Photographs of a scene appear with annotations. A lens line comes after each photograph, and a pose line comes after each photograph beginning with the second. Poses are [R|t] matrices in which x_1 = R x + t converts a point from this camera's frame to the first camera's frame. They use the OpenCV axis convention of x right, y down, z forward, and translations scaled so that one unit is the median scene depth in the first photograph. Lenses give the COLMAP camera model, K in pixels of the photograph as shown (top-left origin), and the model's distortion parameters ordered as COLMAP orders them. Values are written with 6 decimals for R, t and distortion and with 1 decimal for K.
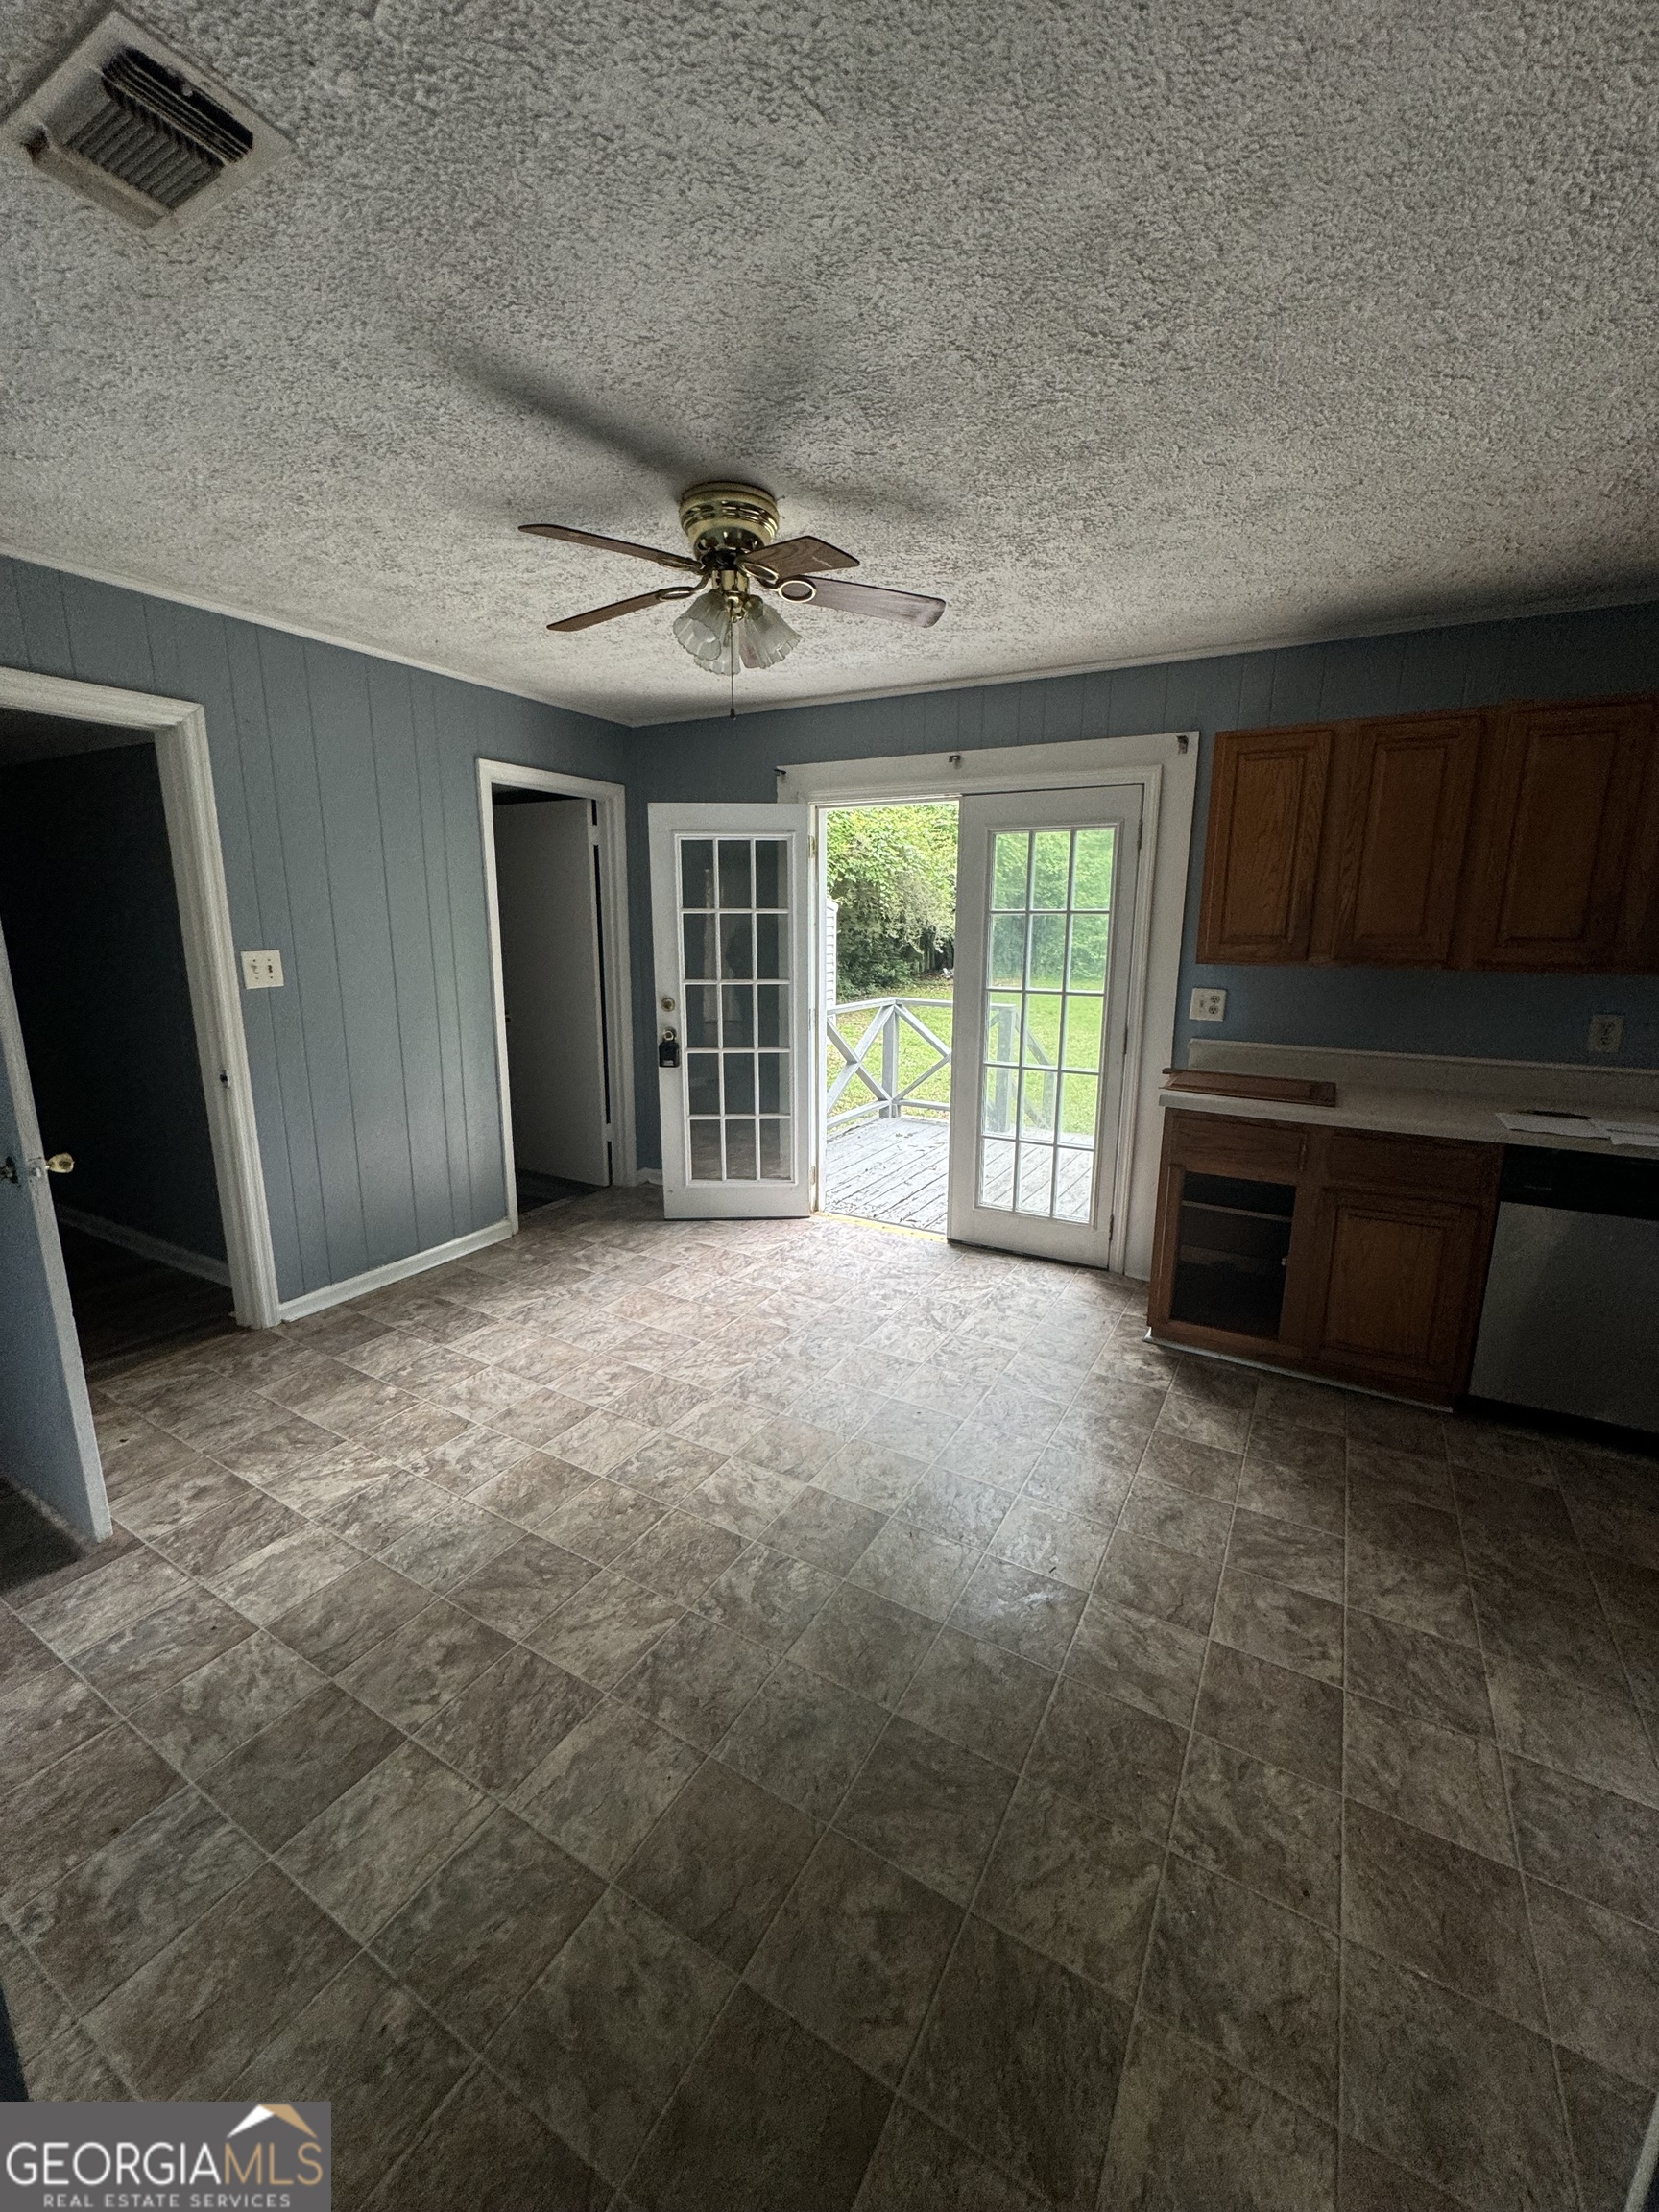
lens RADIAL K [[879.3, 0, 830.9], [0, 879.3, 1102.5], [0, 0, 1]] dist [-0.003627, -0.000399]
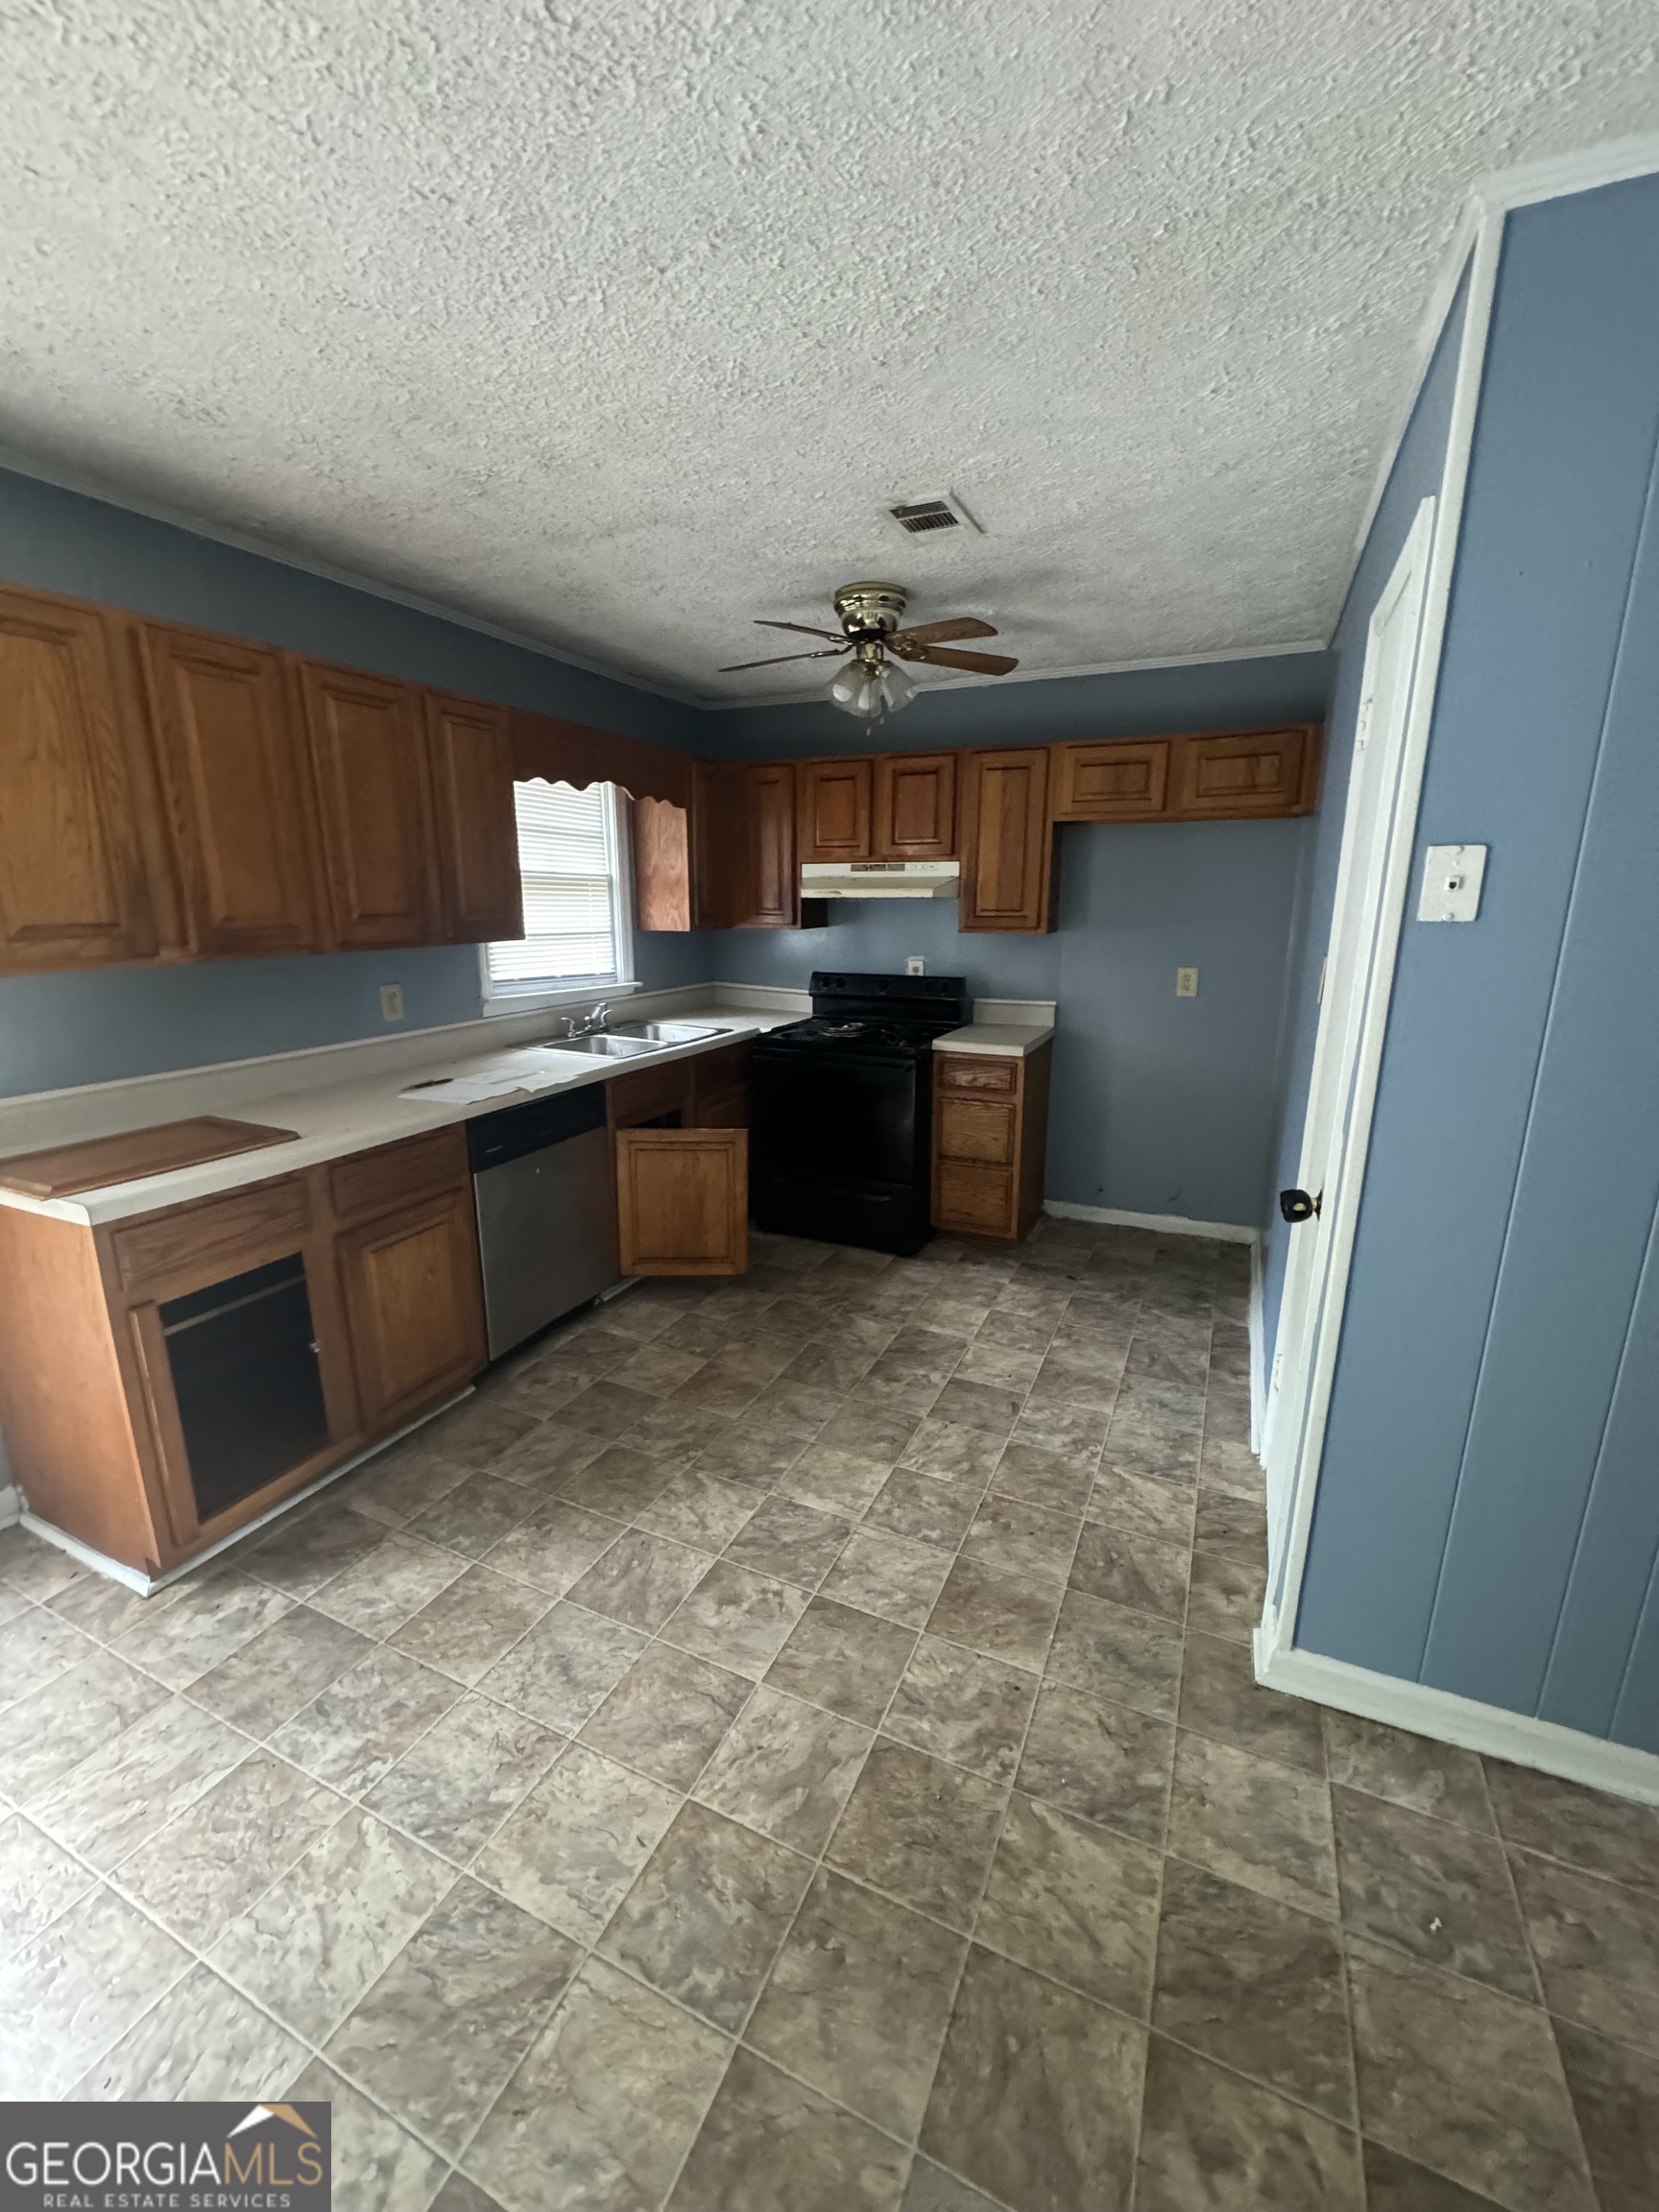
lens RADIAL K [[879.3, 0, 826.7], [0, 879.3, 1106.0], [0, 0, 1]] dist [-0.003627, -0.000399]
pose [[-0.087897, -0.240495, 0.966662, -0.206229], [0.205057, 0.945266, 0.253818, -0.117331], [-0.974795, 0.220530, -0.033770, 0.527253]]
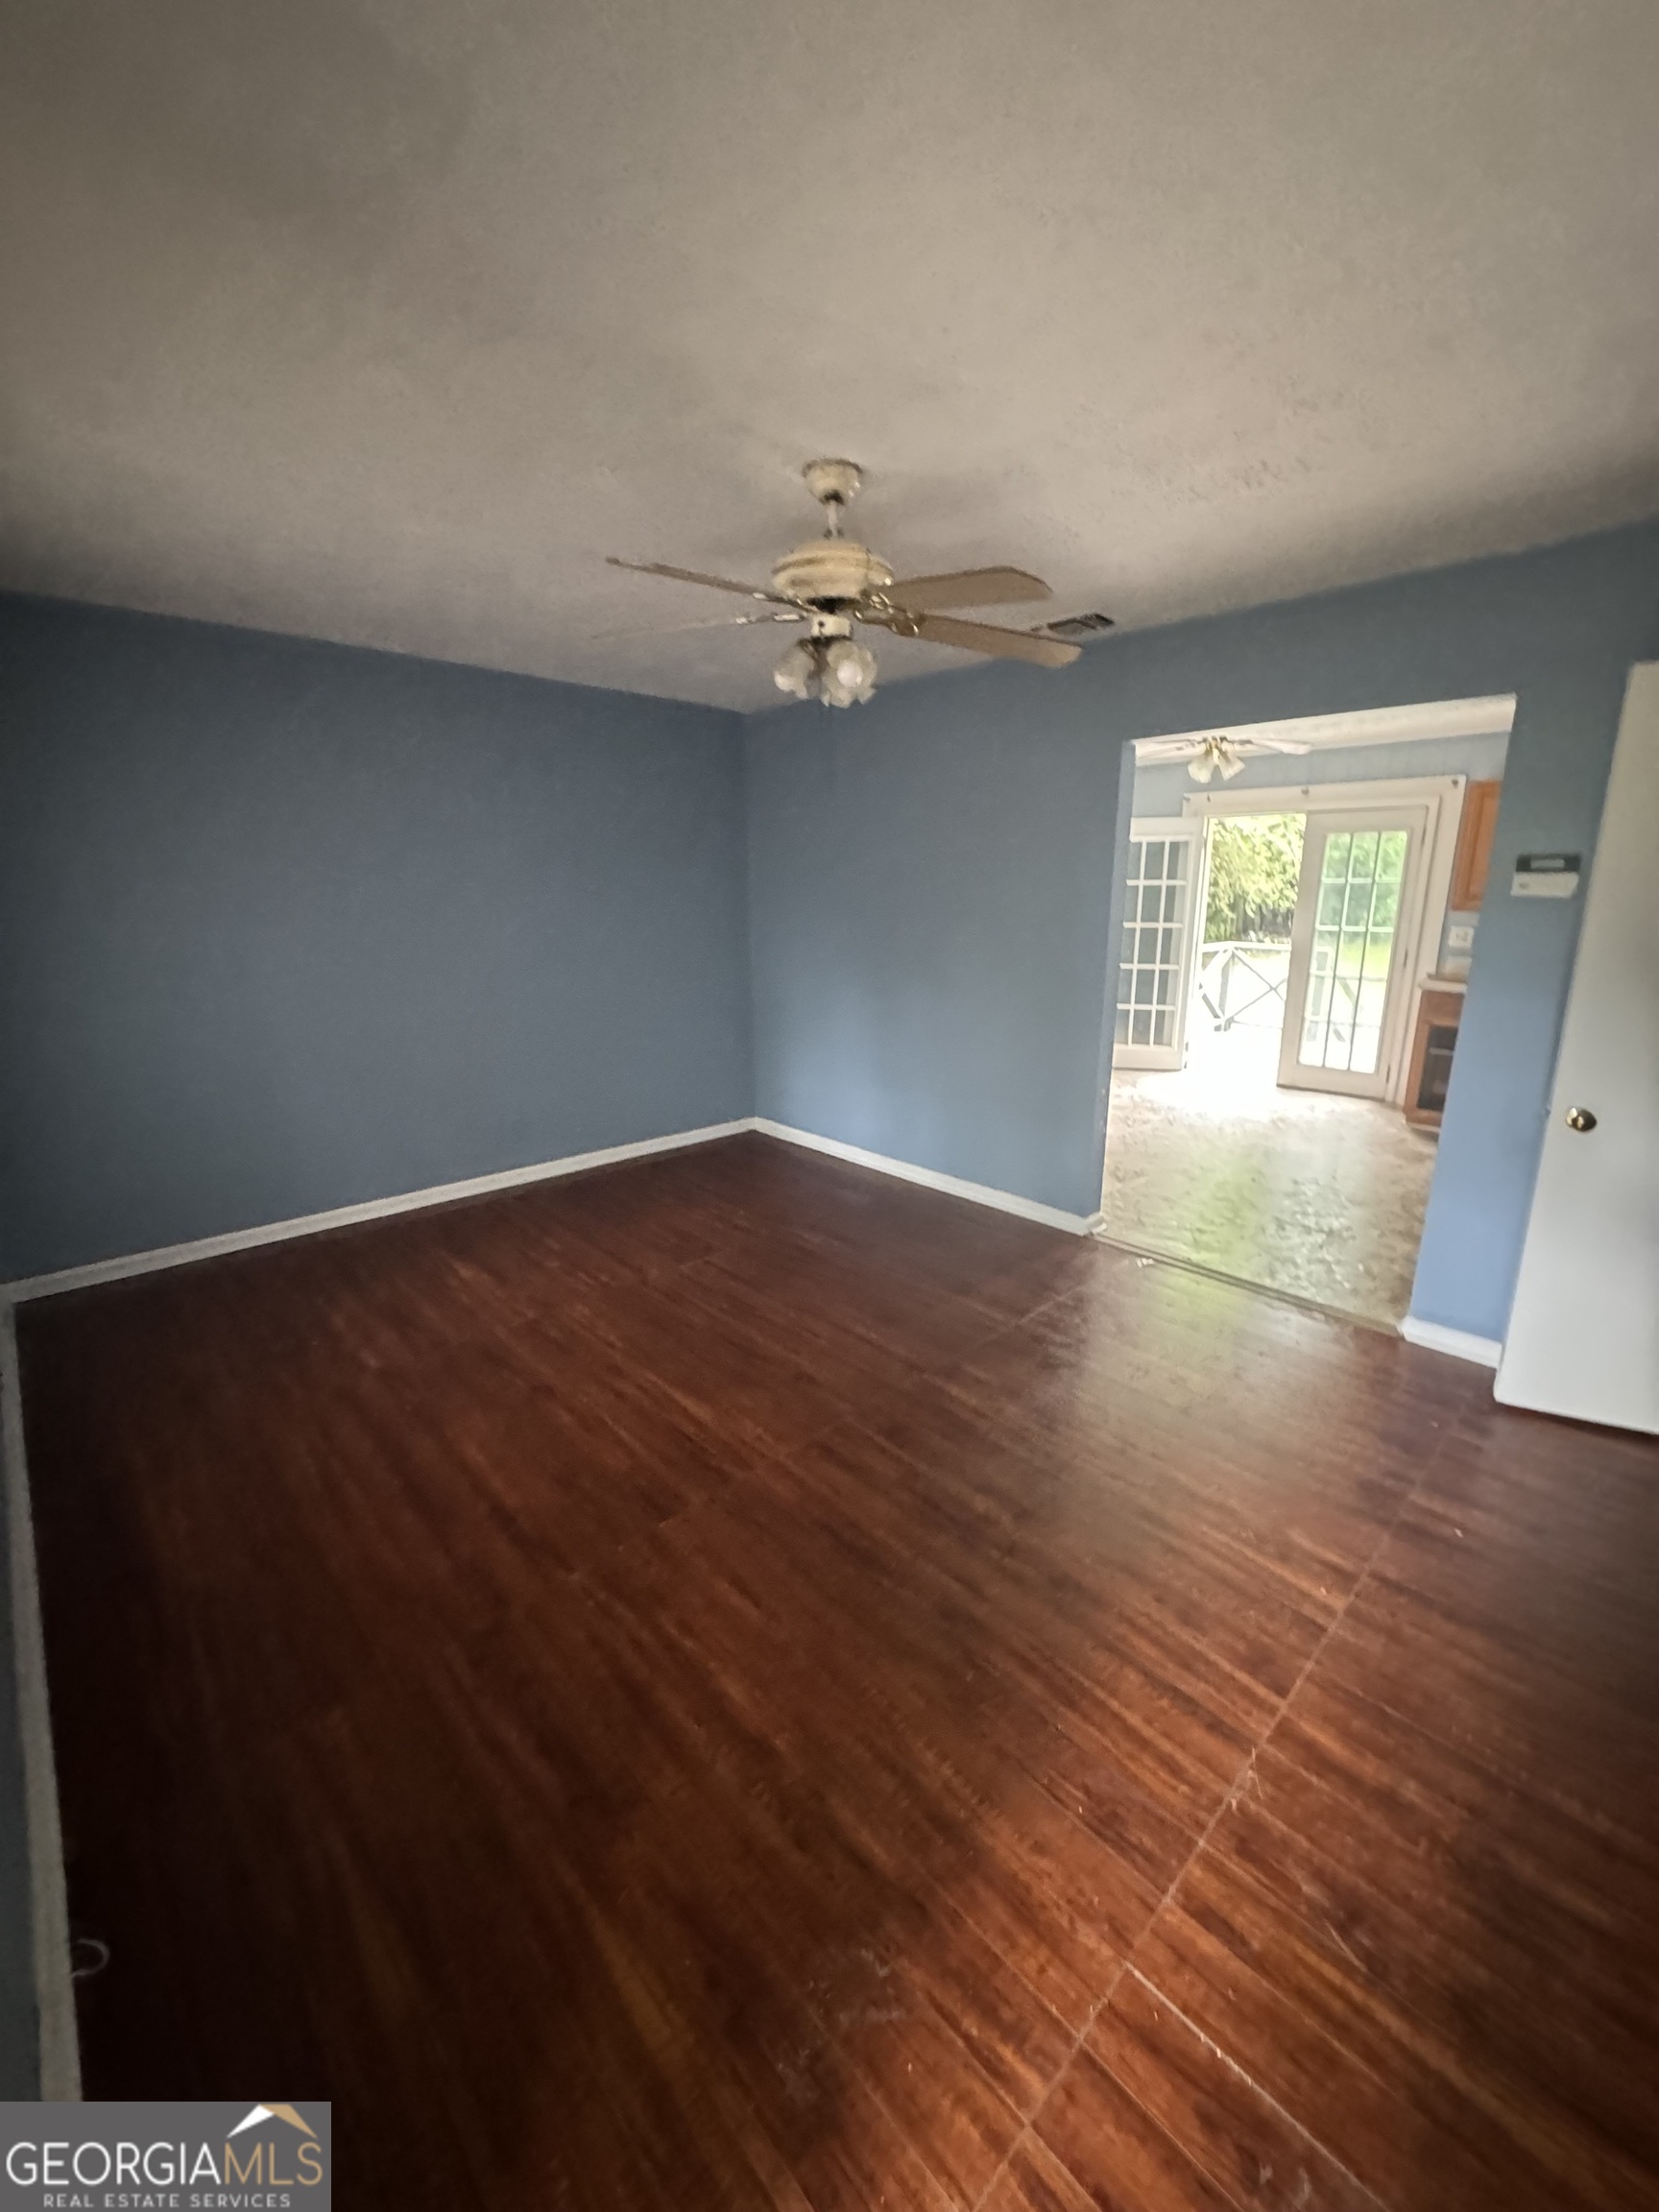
lens RADIAL K [[879.3, 0, 827.6], [0, 879.3, 1098.7], [0, 0, 1]] dist [-0.003627, -0.000399]
pose [[0.952889, 0.062544, -0.296800, -0.239818], [-0.052926, 0.997783, 0.040341, 0.221829], [0.298665, -0.022732, 0.954087, -1.108330]]
